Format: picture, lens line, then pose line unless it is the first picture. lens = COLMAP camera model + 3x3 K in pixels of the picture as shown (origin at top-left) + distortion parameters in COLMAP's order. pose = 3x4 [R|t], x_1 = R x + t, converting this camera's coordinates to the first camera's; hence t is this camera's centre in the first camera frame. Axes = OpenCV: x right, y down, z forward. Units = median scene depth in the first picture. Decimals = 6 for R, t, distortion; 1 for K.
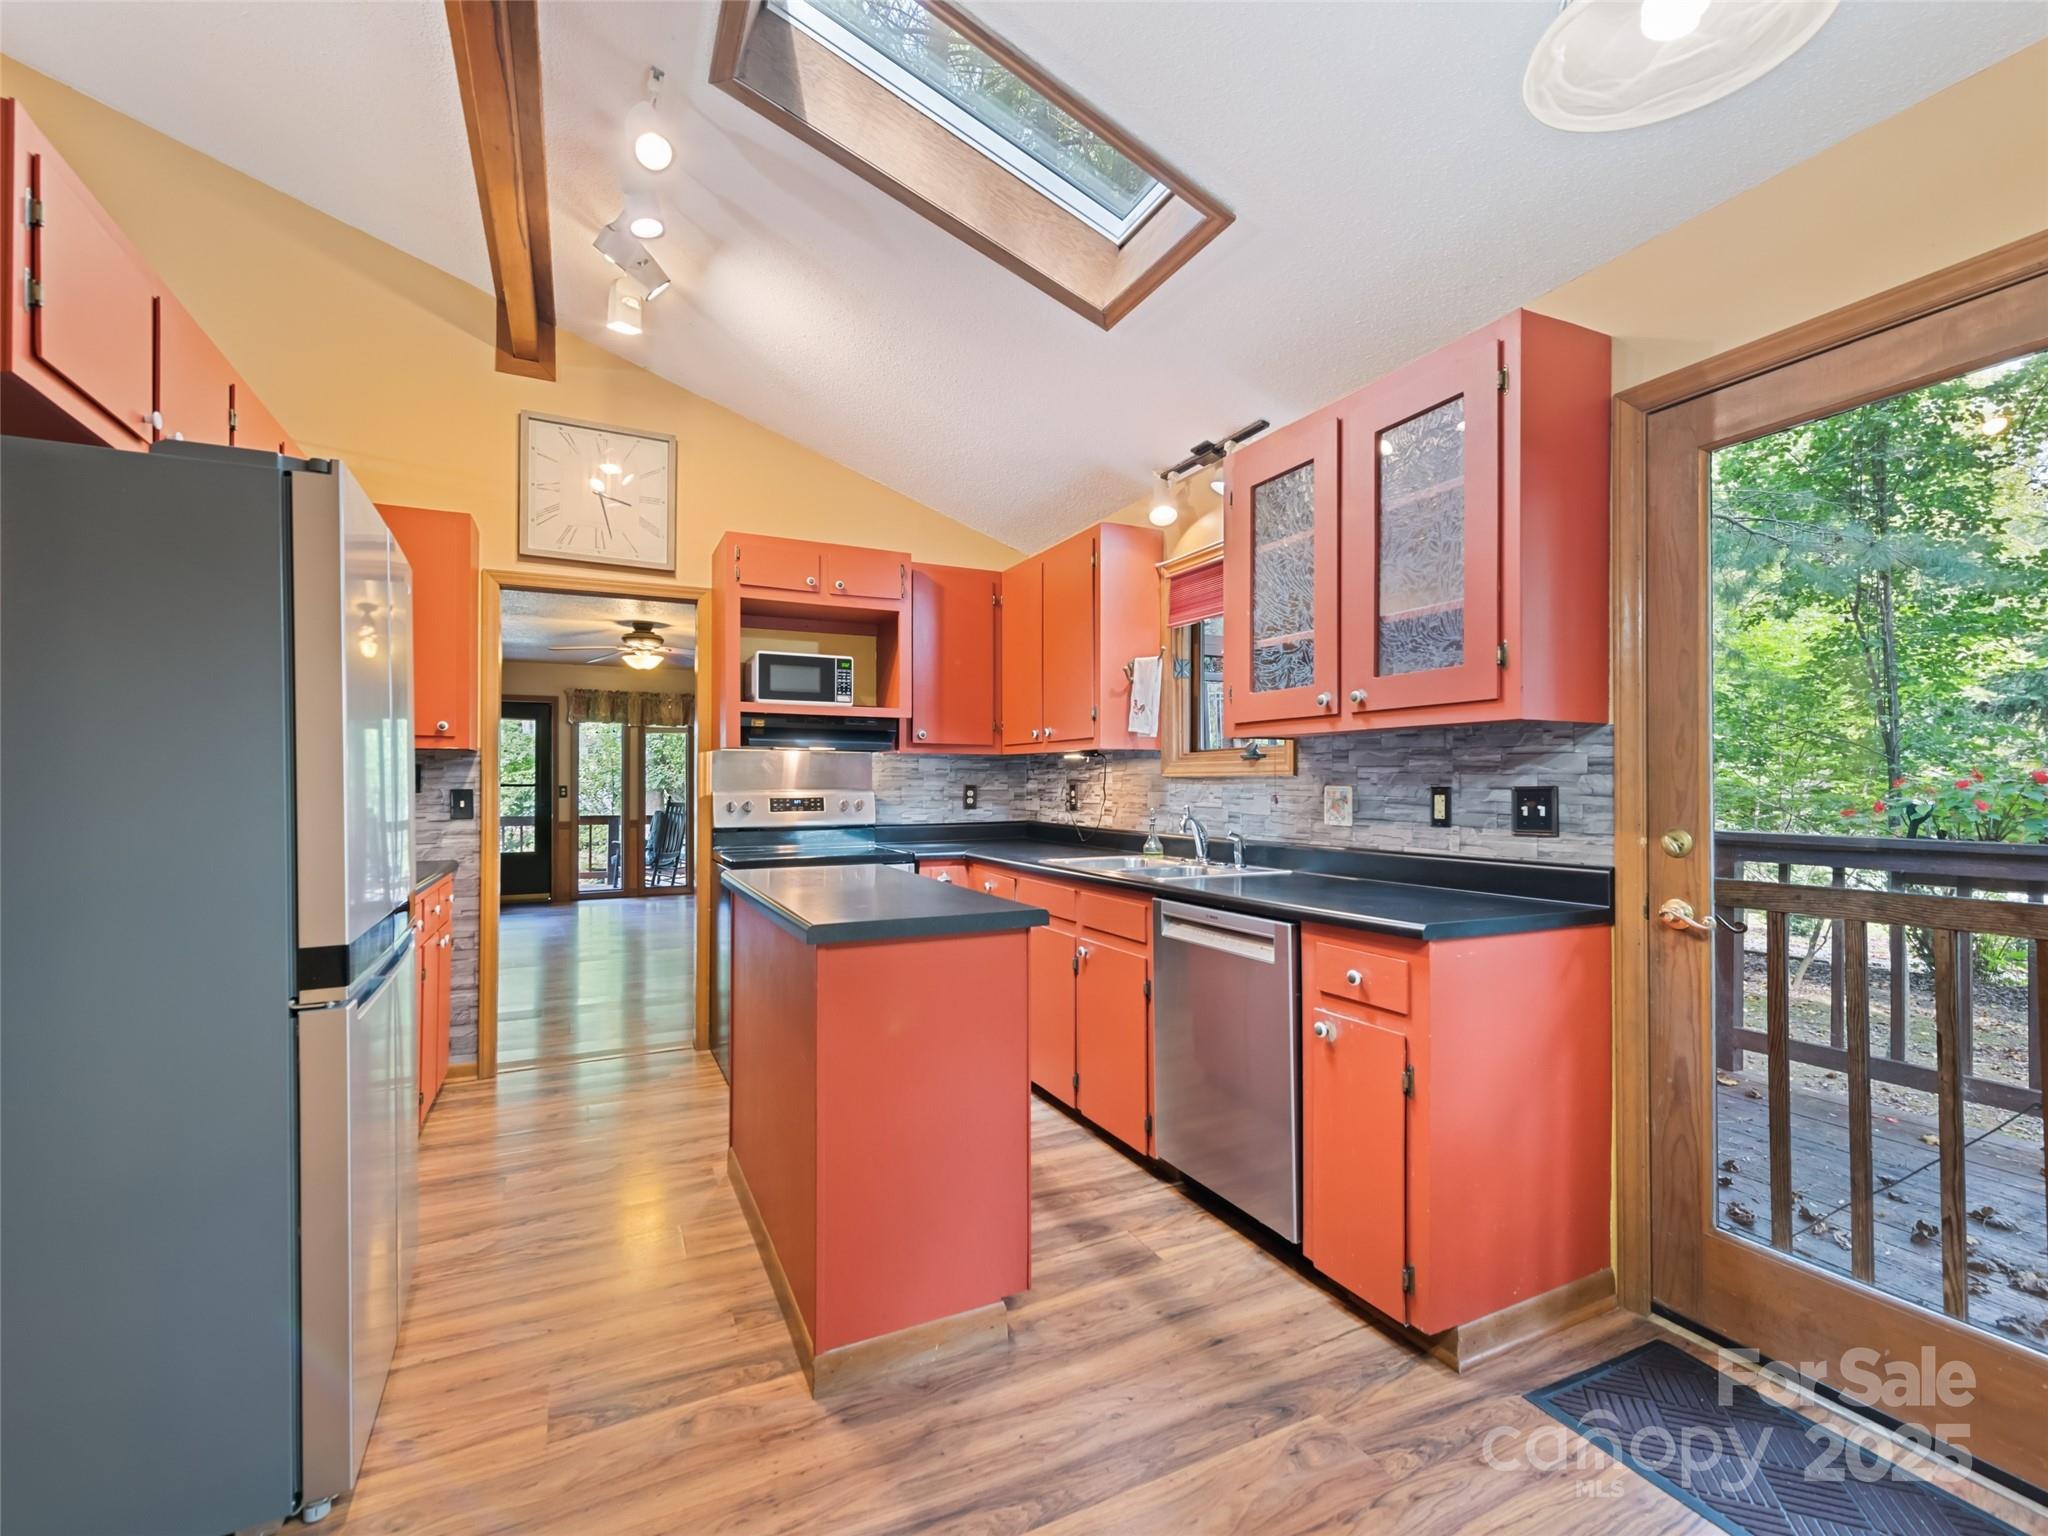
lens RADIAL K [[917.9, 0, 1032.2], [0, 917.9, 769.8], [0, 0, 1]] dist [0.003089, 0.000366]
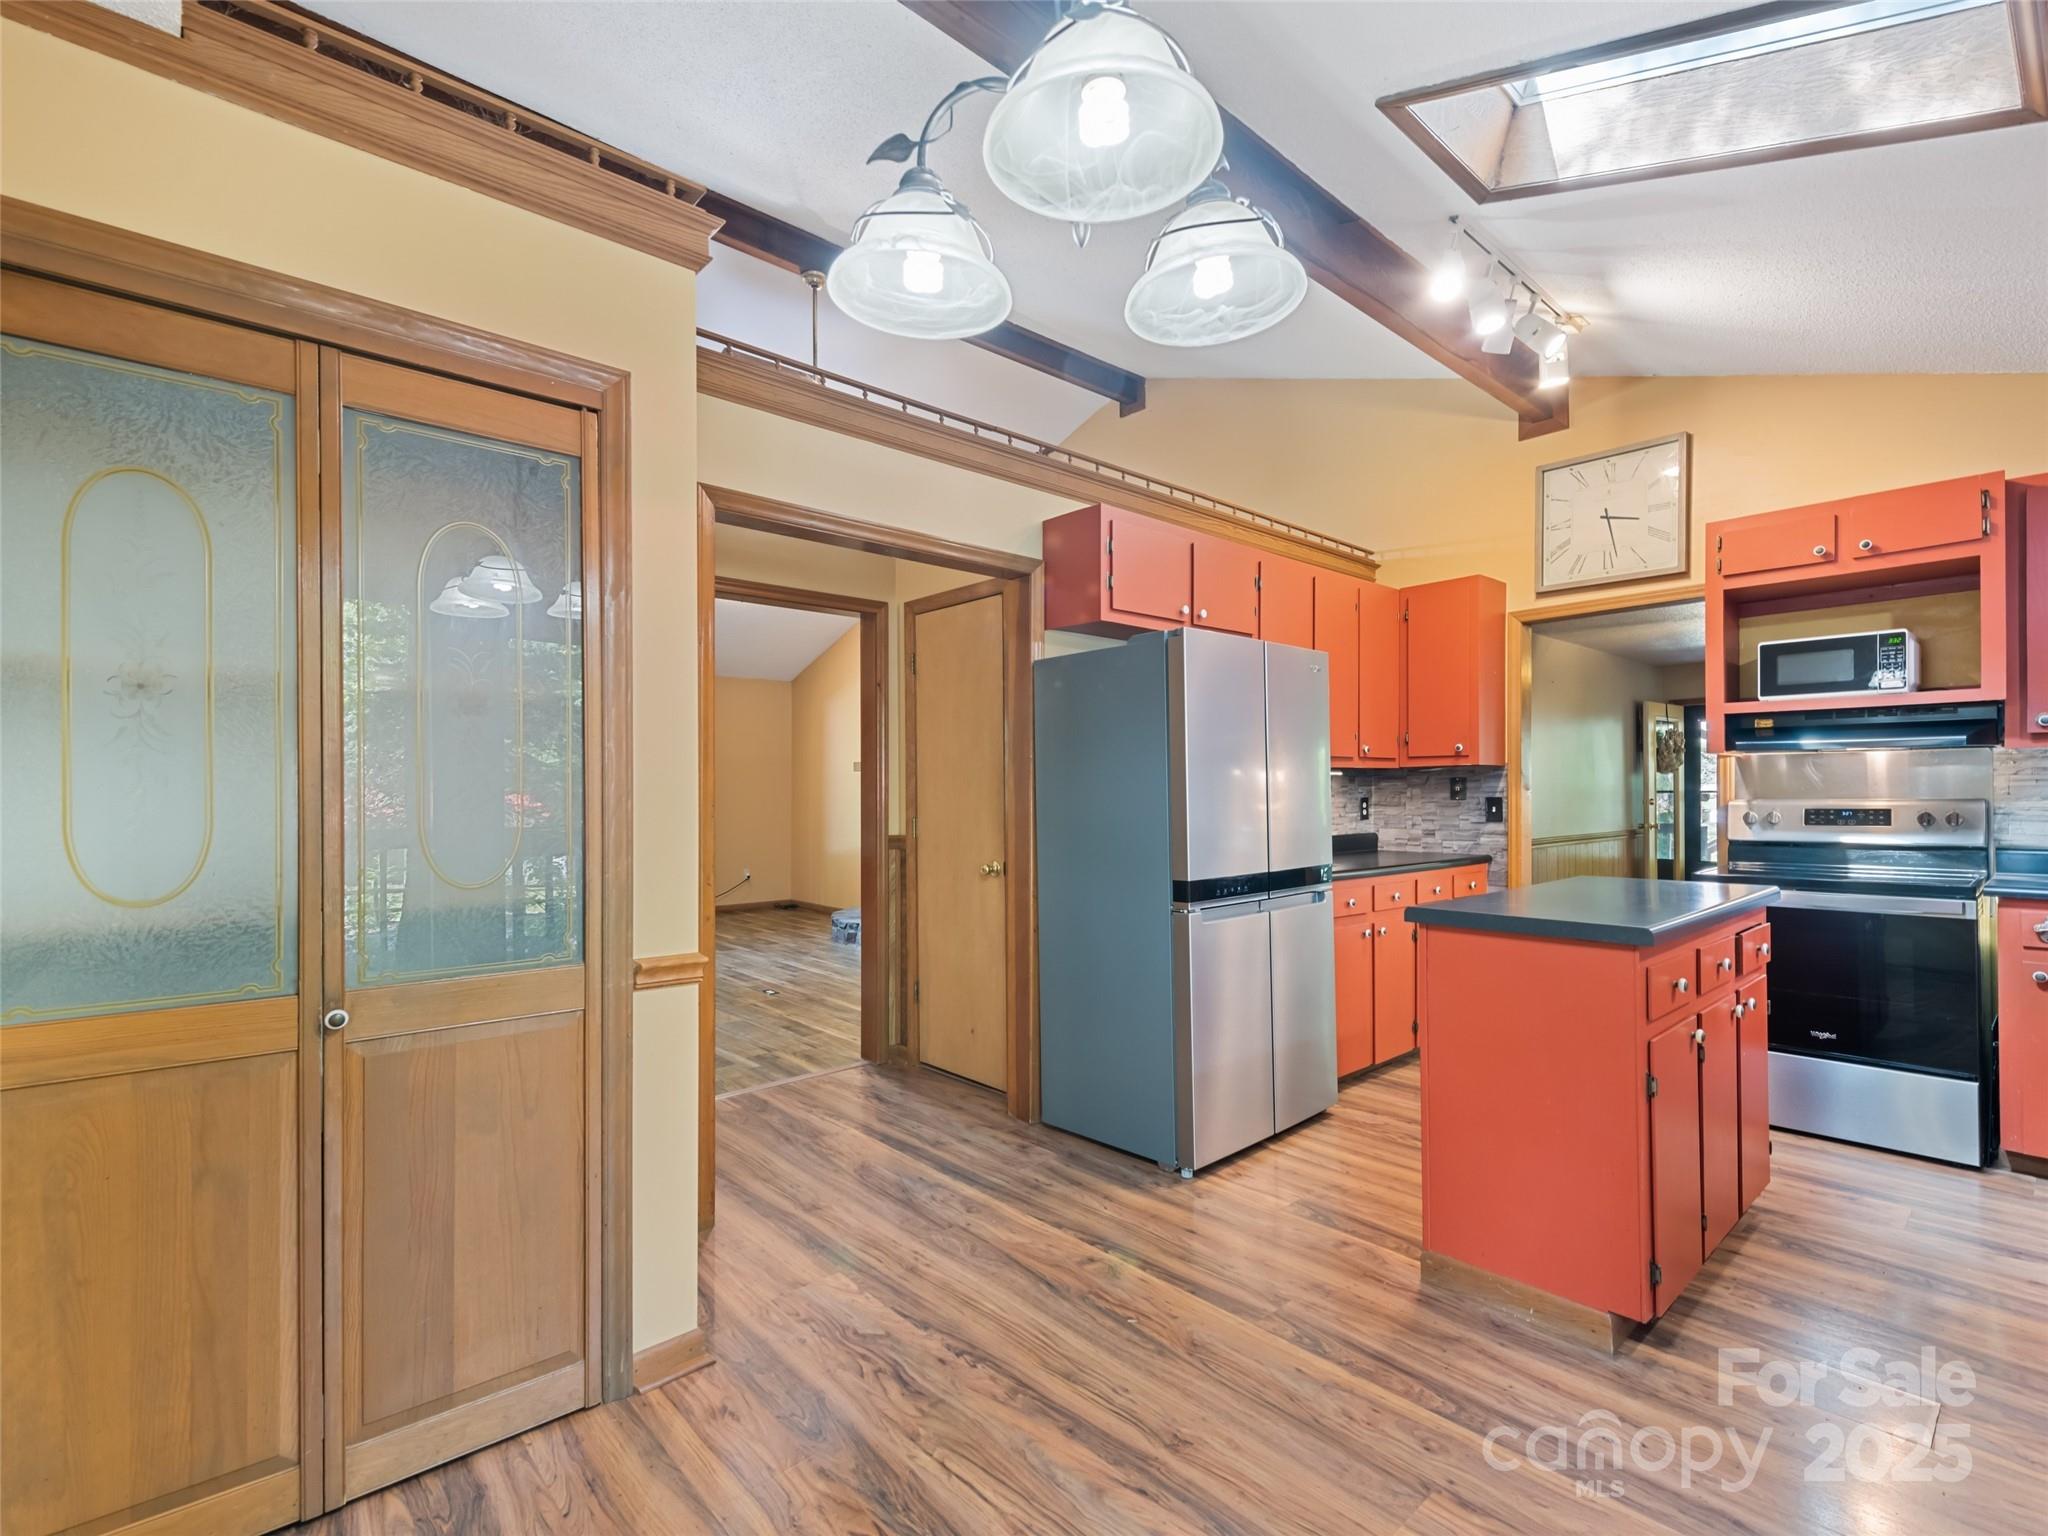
lens RADIAL K [[961.9, 0, 1025.7], [0, 961.9, 777.6], [0, 0, 1]] dist [0.001040, -0.000113]
pose [[0.261054, -0.016683, -0.965180, 0.439713], [0.021268, 0.999707, -0.011527, -0.003450], [0.965090, -0.017518, 0.261332, 0.066478]]
